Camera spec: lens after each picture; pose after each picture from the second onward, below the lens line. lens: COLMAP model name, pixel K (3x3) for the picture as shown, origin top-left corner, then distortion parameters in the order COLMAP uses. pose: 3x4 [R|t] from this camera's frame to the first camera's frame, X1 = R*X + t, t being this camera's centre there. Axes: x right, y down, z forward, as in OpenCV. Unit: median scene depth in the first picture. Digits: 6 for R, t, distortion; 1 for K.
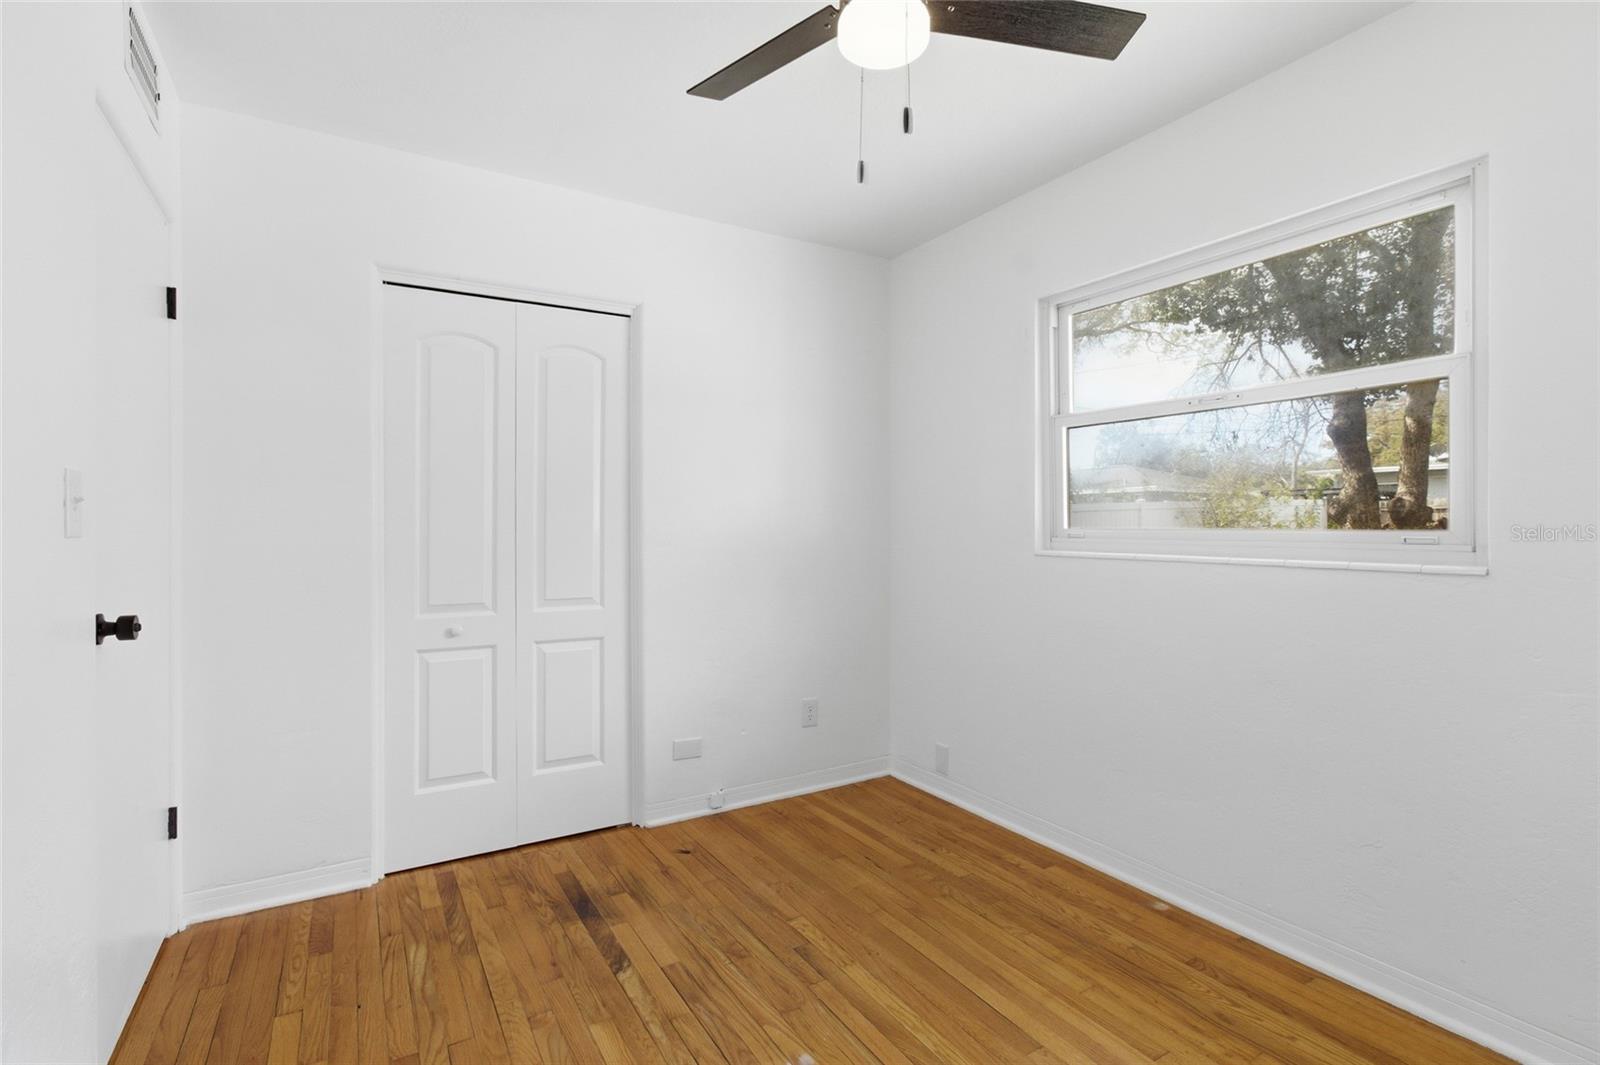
lens RADIAL K [[750.3, 0, 806.7], [0, 750.3, 540.0], [0, 0, 1]] dist [-0.021242, 0.013389]
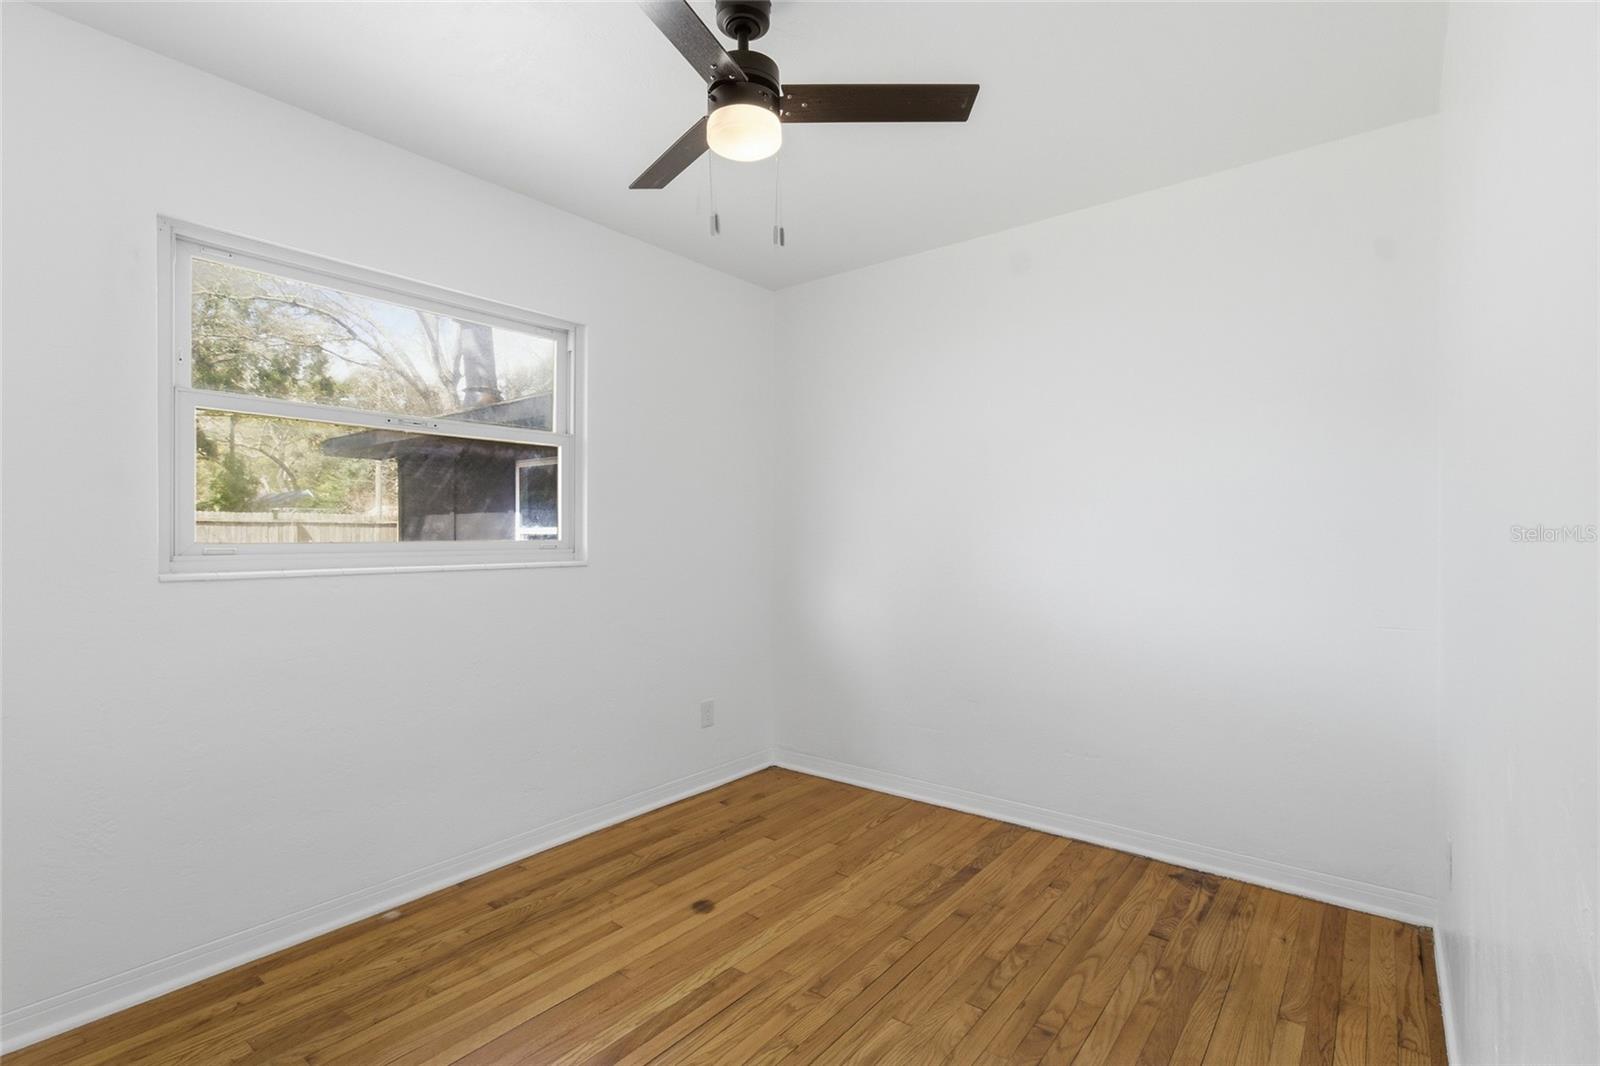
lens RADIAL K [[750.3, 0, 806.7], [0, 750.3, 540.5], [0, 0, 1]] dist [-0.021242, 0.013389]
pose [[-0.363918, -0.006932, 0.931405, -0.726255], [0.015733, 0.999784, 0.013588, -0.023842], [-0.931298, 0.019599, -0.363730, 0.904028]]
